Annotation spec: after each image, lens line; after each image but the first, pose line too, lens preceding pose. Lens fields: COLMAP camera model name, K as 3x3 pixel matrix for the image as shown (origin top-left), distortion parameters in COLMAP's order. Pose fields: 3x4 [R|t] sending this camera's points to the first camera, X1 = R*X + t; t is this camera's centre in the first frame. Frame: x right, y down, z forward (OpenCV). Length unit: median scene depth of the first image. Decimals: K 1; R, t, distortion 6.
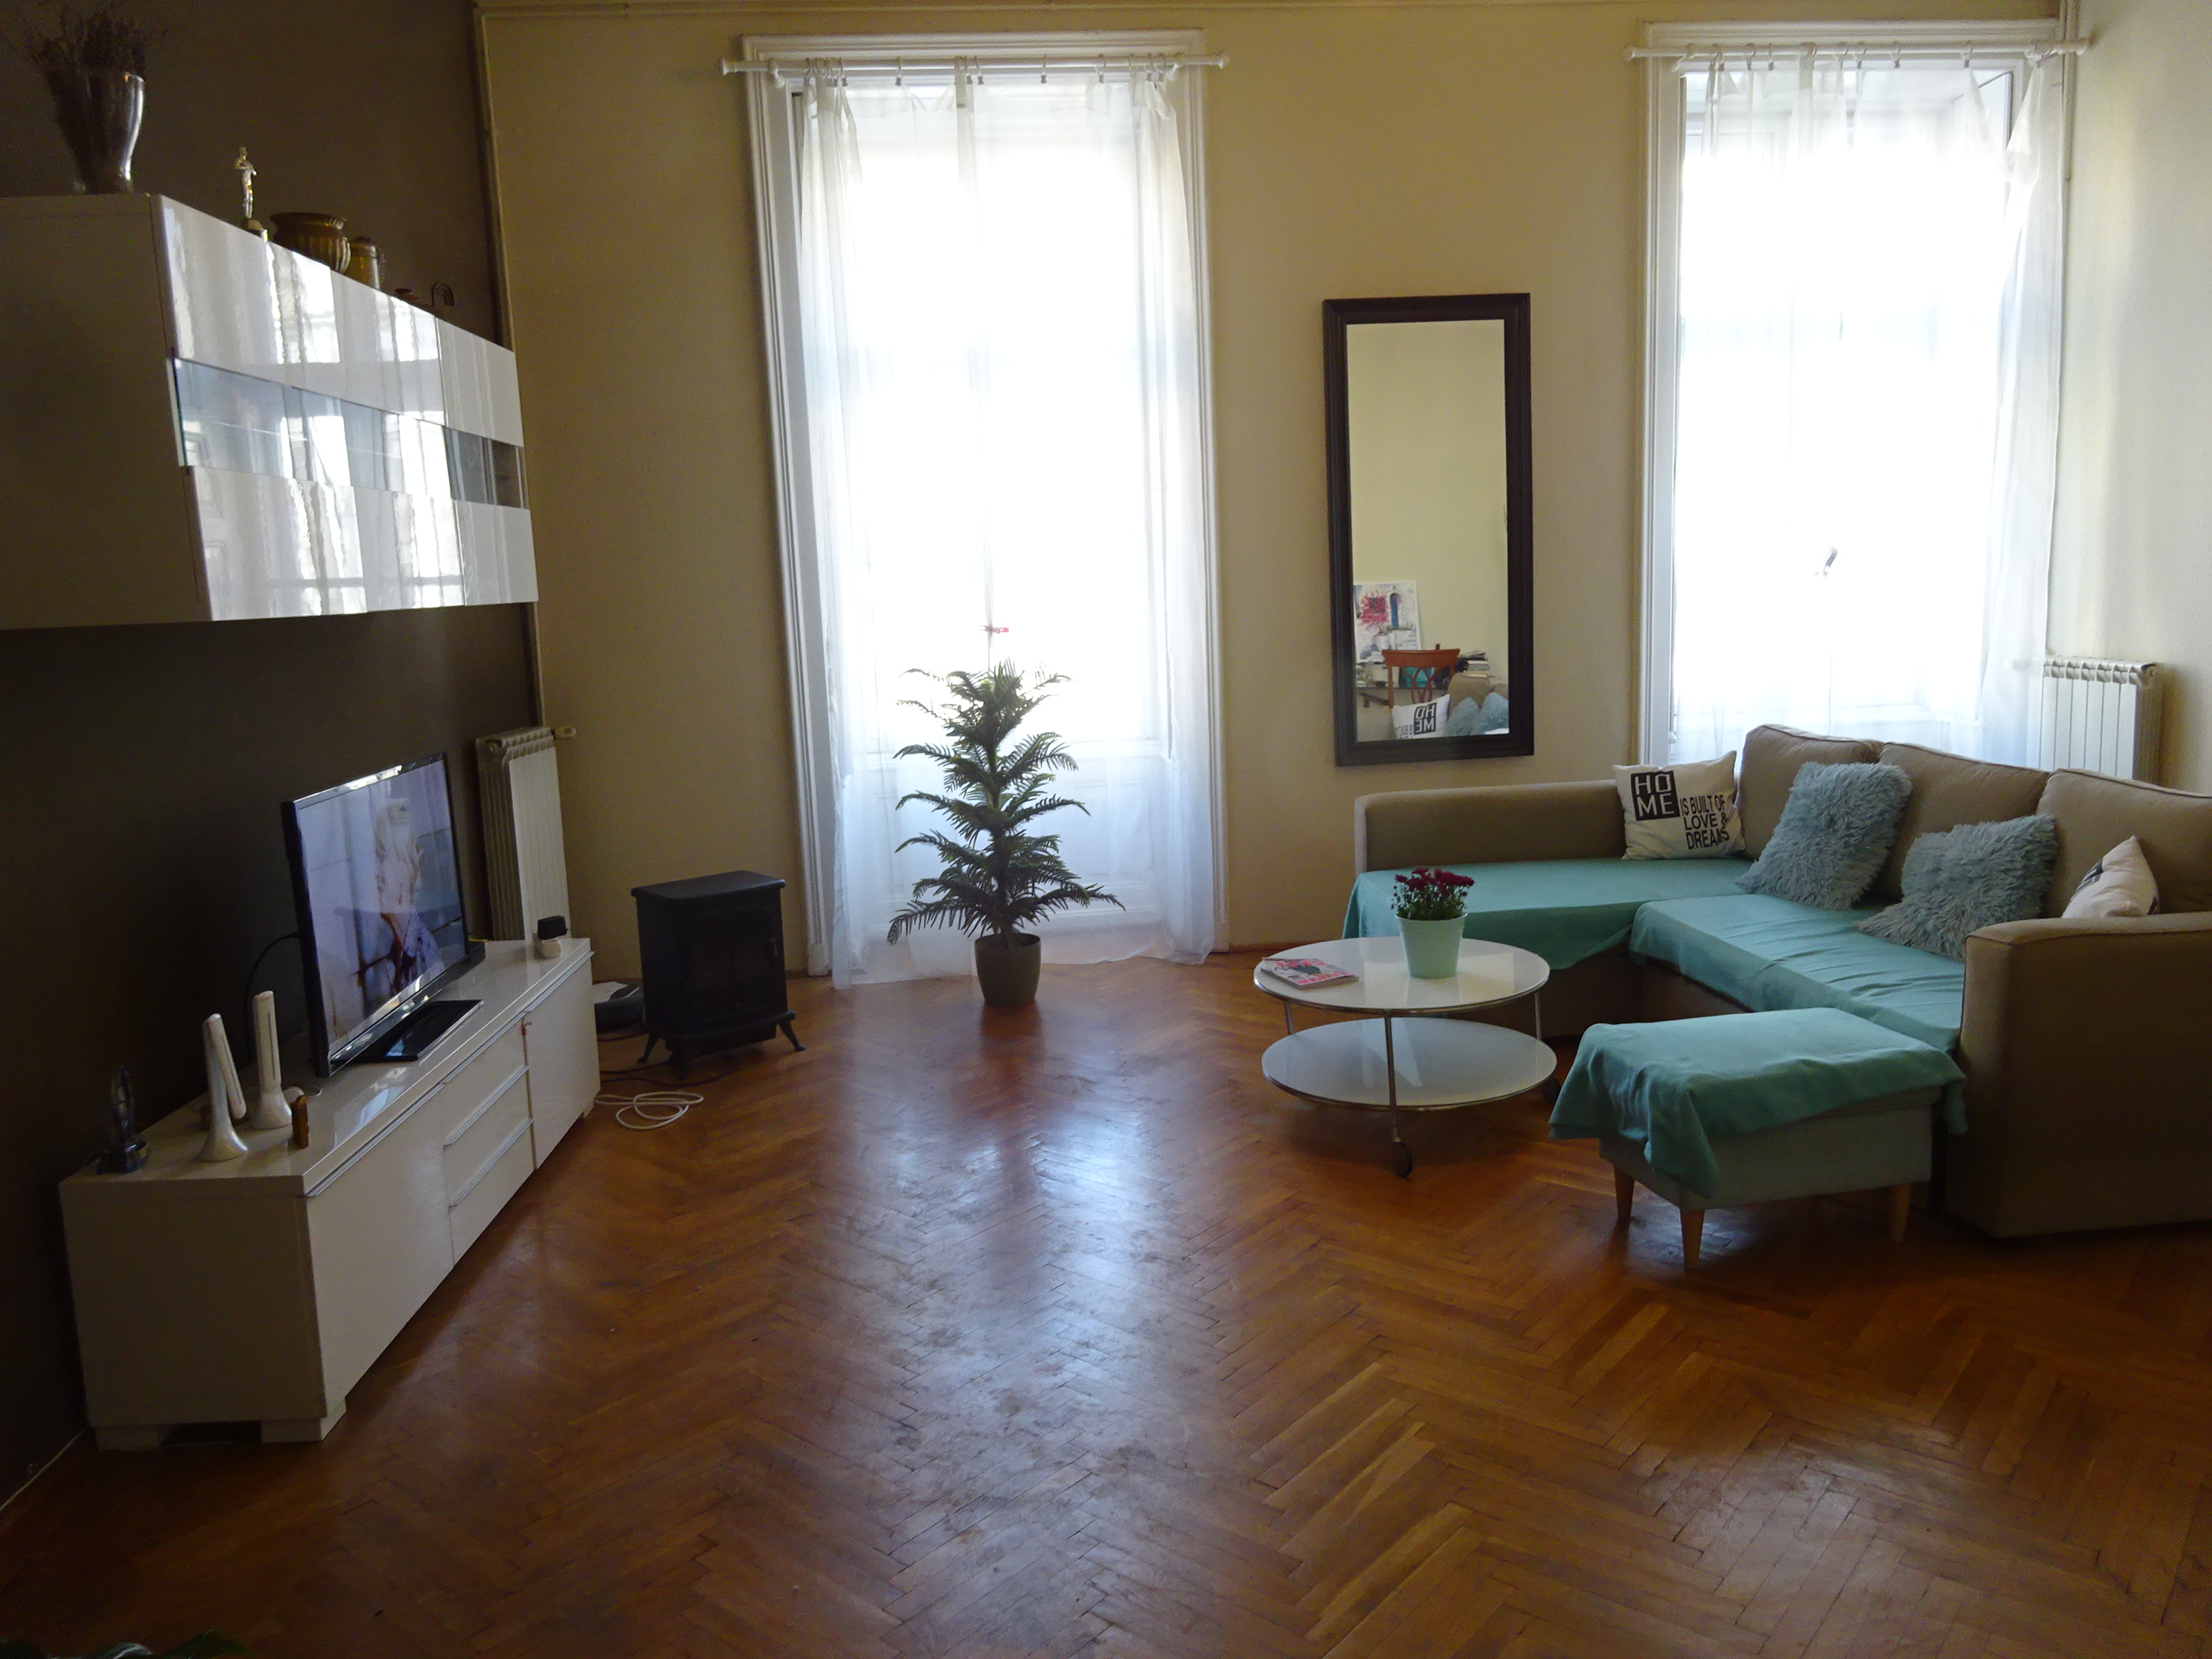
lens RADIAL K [[1622.4, 0, 1101.9], [0, 1622.4, 832.7], [0, 0, 1]] dist [0.006114, -0.008178]
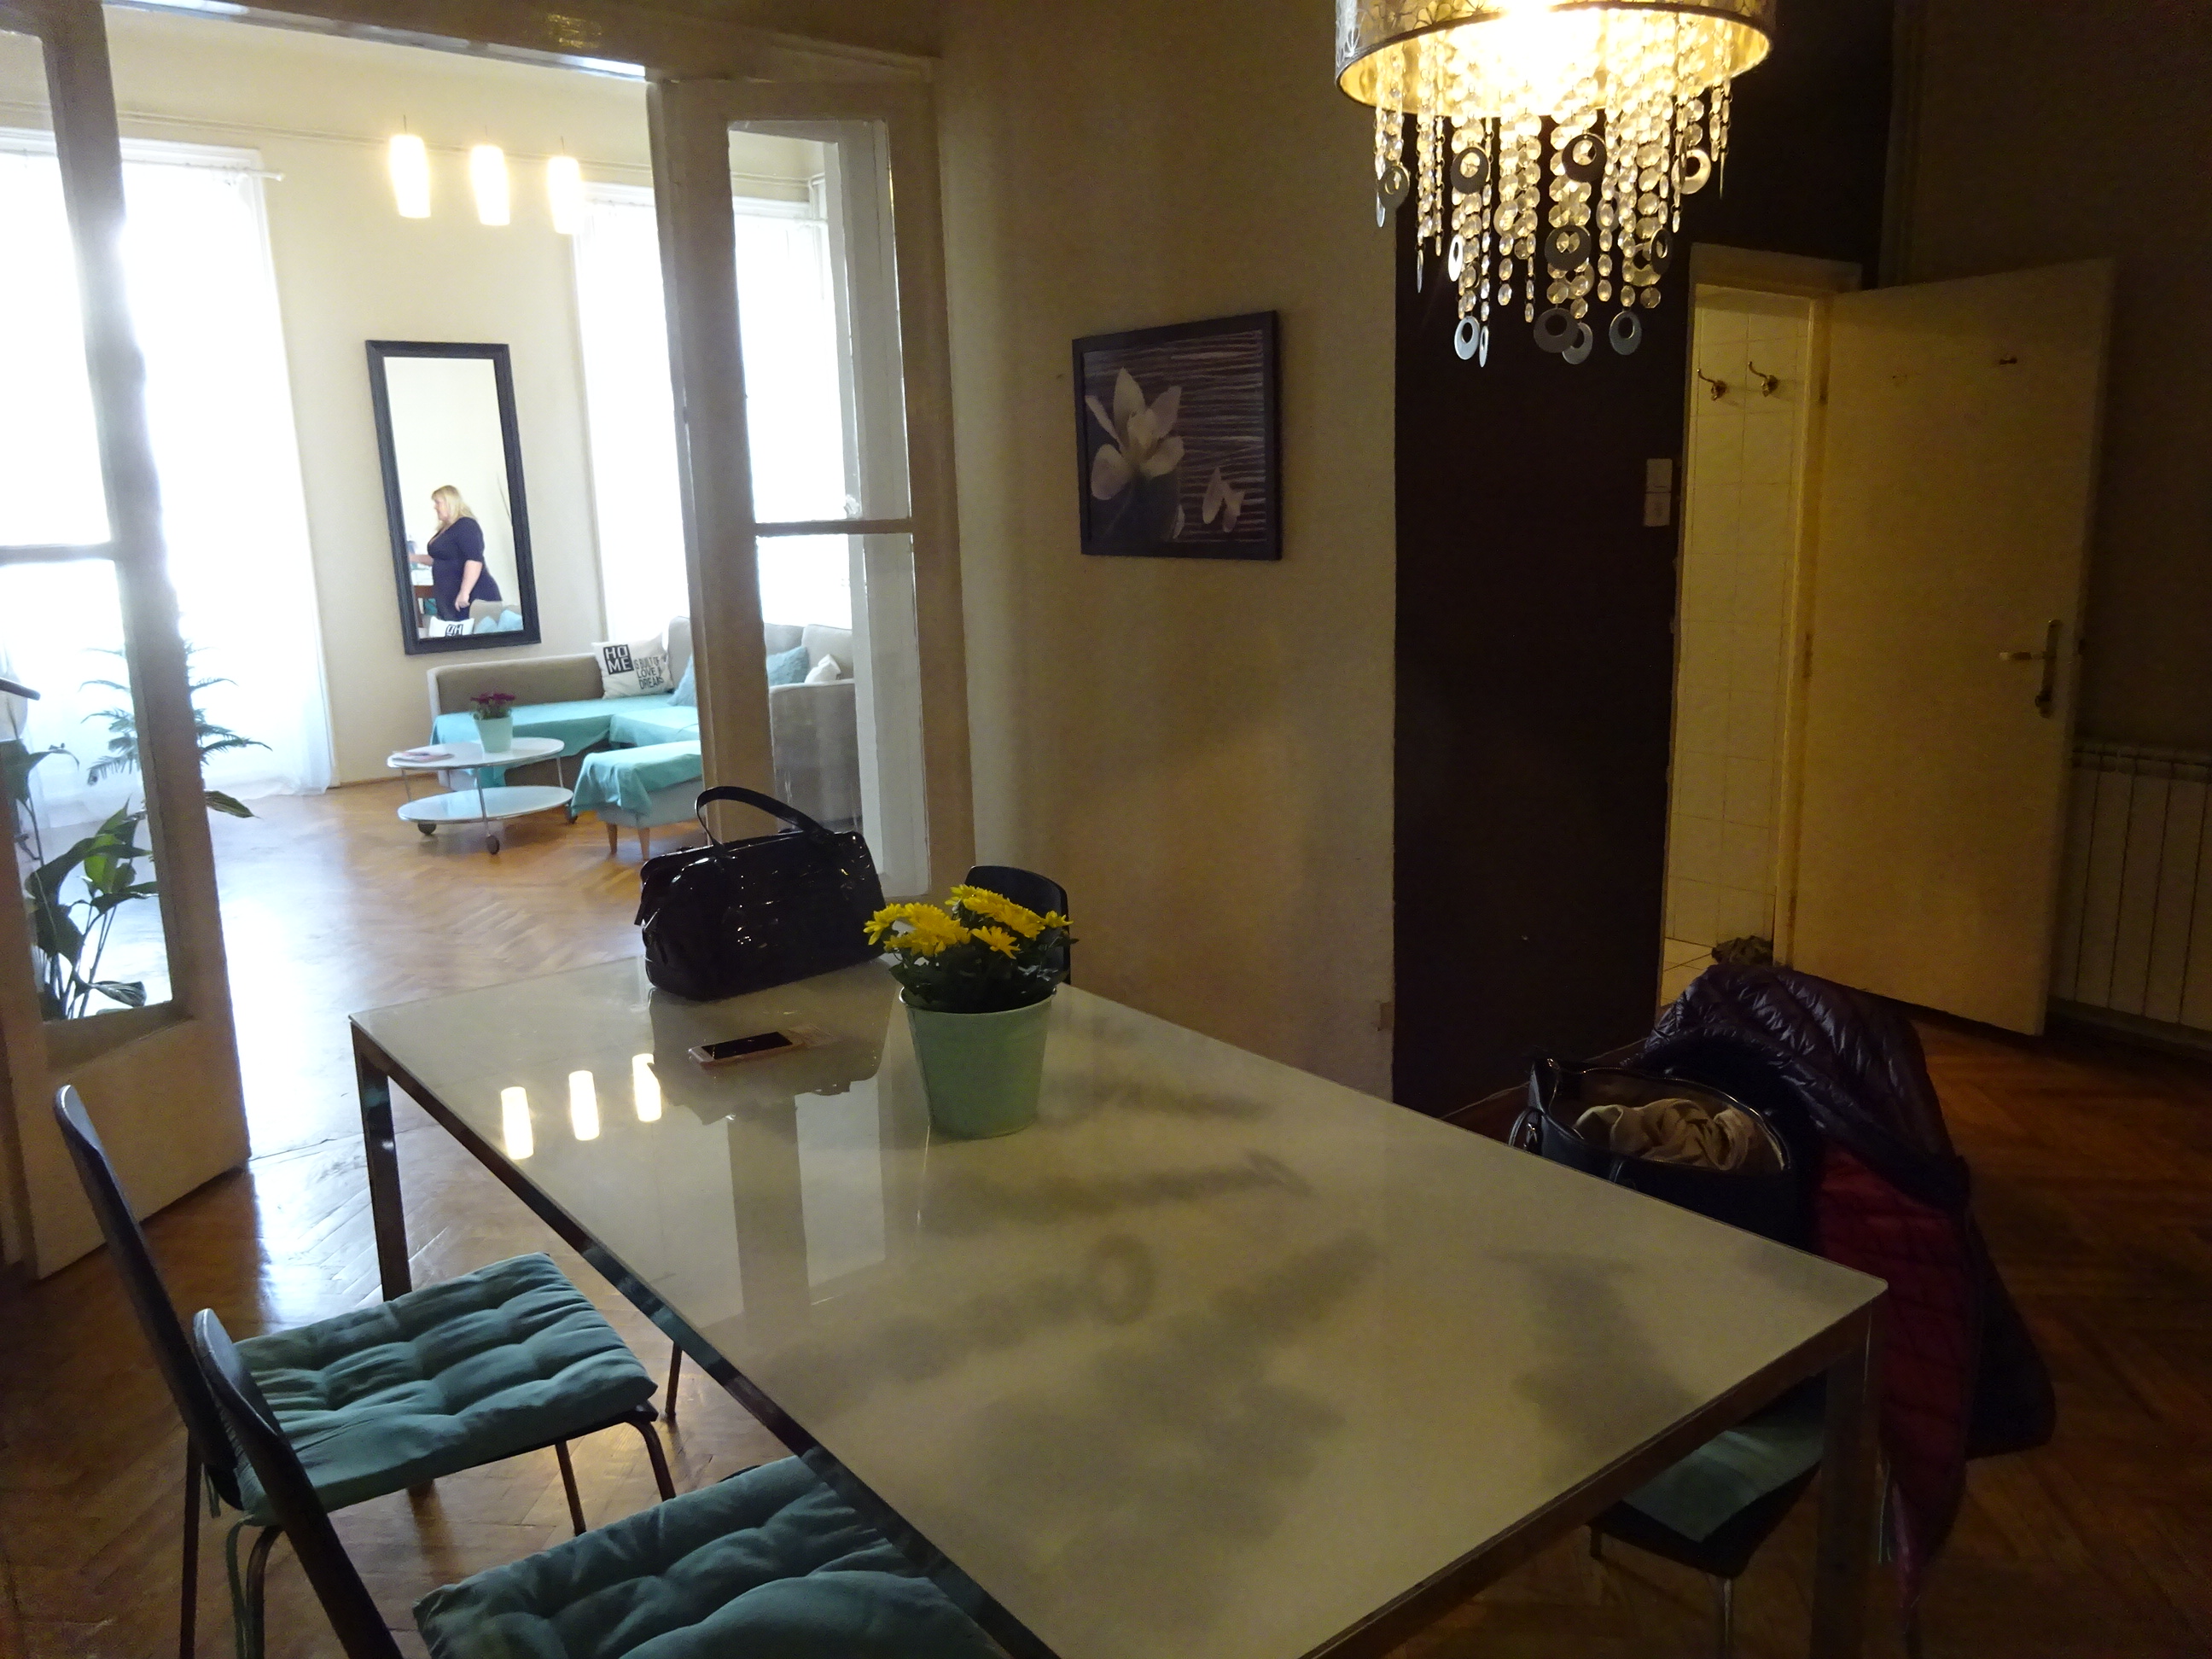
lens RADIAL K [[1622.4, 0, 1101.9], [0, 1622.4, 832.7], [0, 0, 1]] dist [0.006114, -0.008178]
pose [[0.826913, -0.098339, 0.553664, -0.192776], [0.085004, 0.995136, 0.049795, 0.115038], [-0.555868, 0.005887, 0.831250, -0.672583]]
